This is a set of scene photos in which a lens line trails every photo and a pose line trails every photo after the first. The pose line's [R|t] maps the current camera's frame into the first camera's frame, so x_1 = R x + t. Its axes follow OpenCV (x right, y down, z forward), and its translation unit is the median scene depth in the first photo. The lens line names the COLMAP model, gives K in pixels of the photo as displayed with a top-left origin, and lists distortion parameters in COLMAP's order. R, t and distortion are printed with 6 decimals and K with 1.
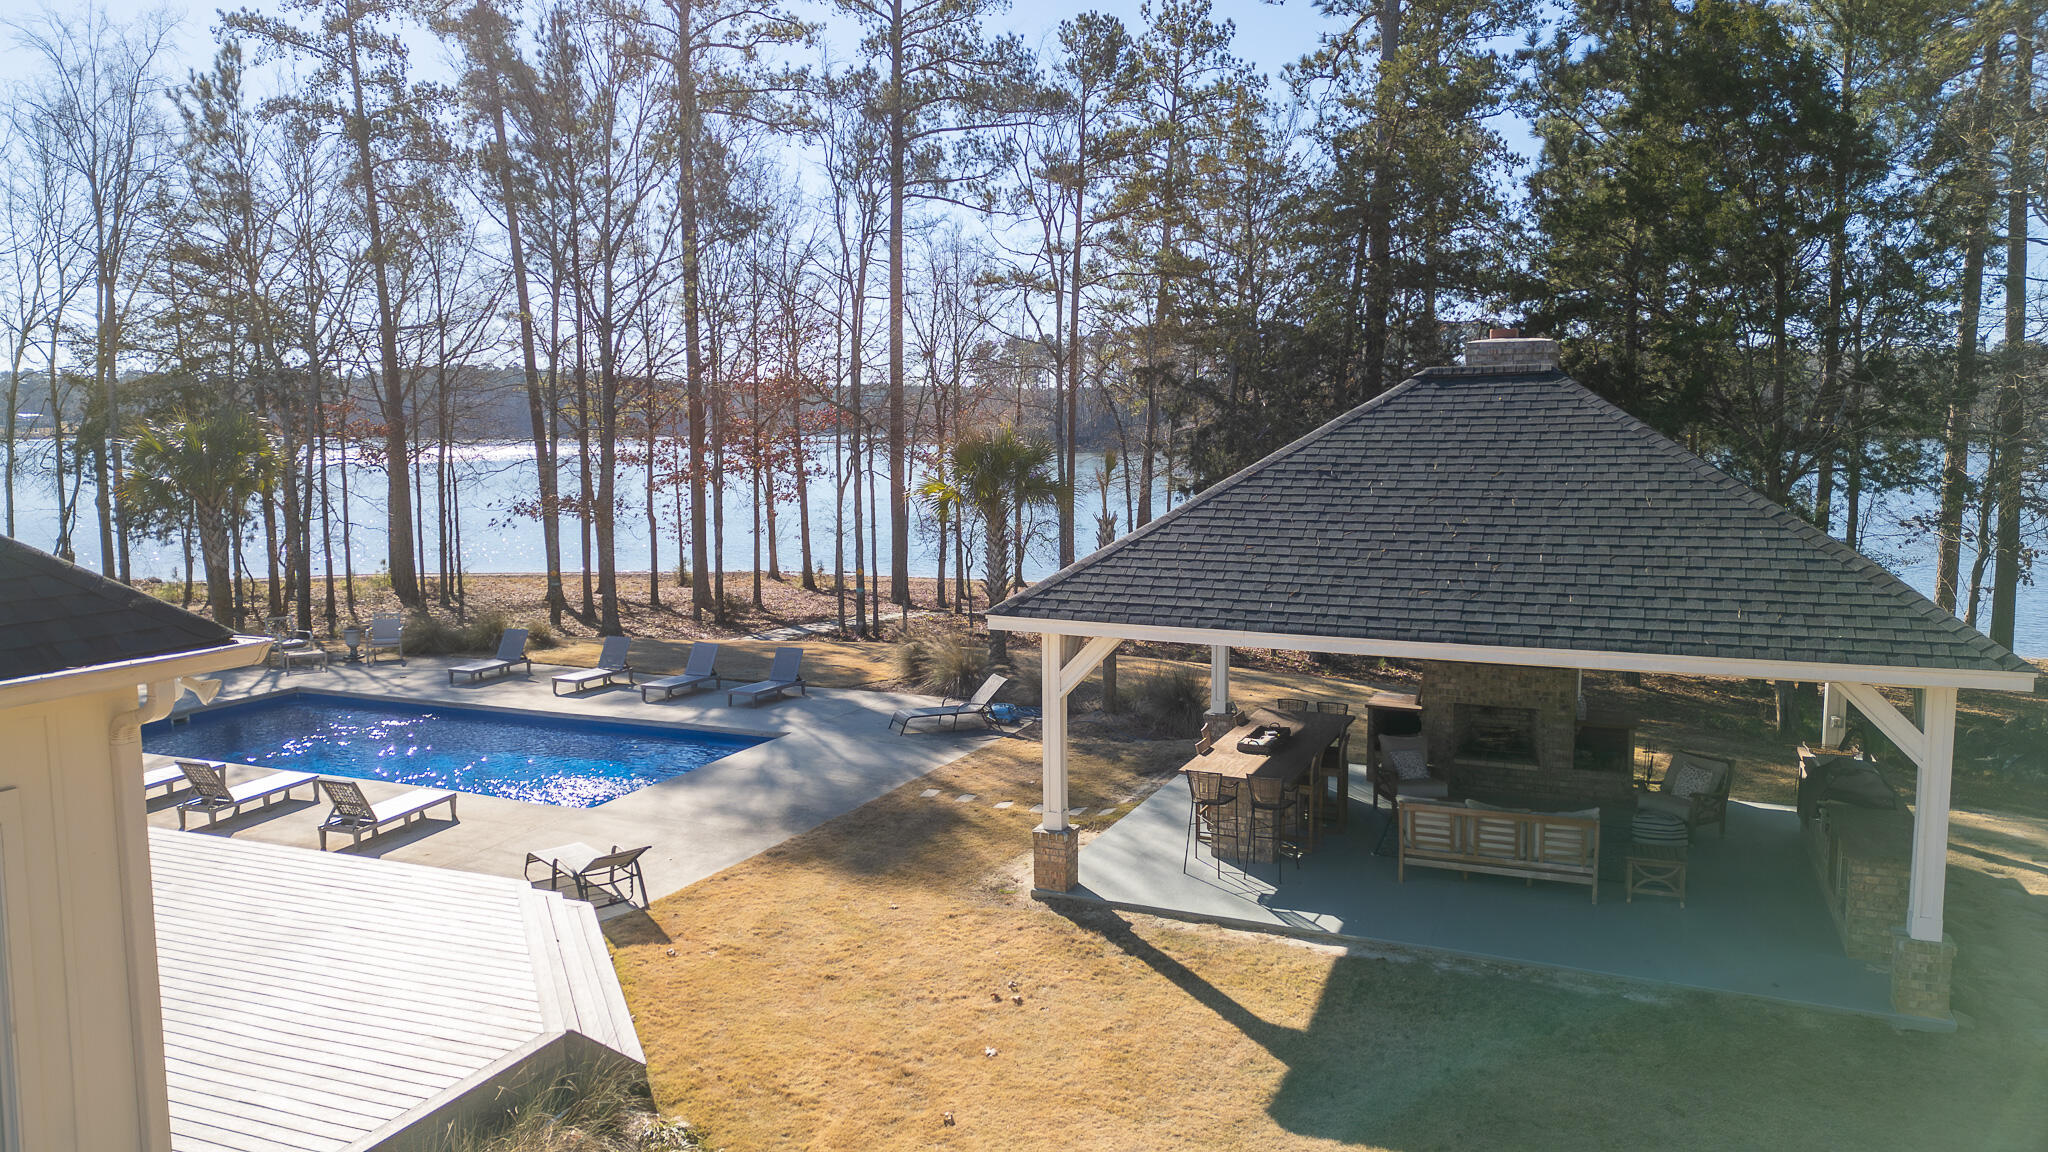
lens RADIAL K [[1415.6, 0, 1022.0], [0, 1415.6, 575.5], [0, 0, 1]] dist [0.079001, -0.072034]
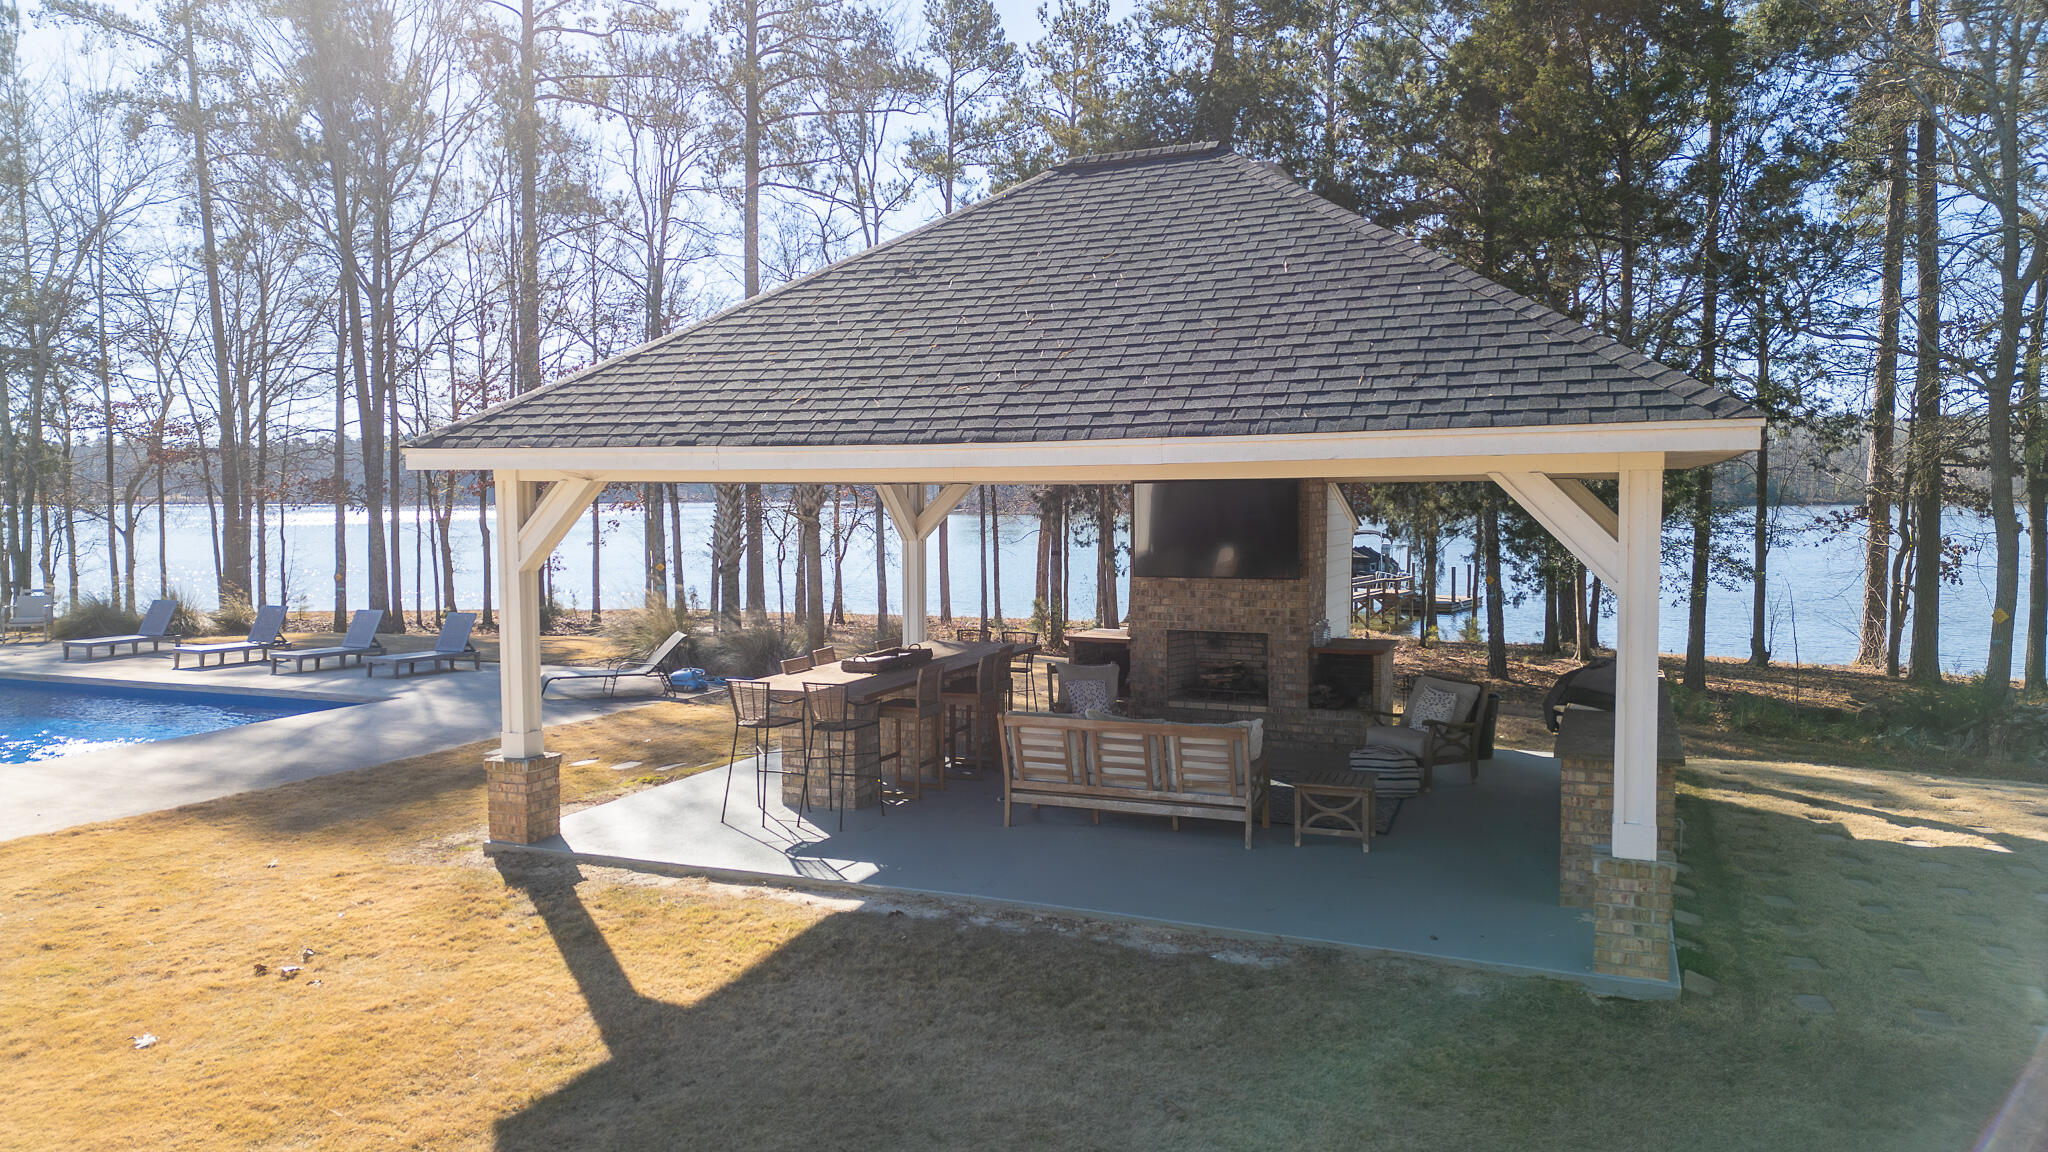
lens RADIAL K [[1410.4, 0, 1020.3], [0, 1410.4, 573.8], [0, 0, 1]] dist [0.099333, -0.108909]
pose [[0.999954, 0.000239, 0.009585, 0.277917], [0.000244, 0.998729, -0.050400, 0.127228], [-0.009585, 0.050400, 0.998683, 0.281425]]
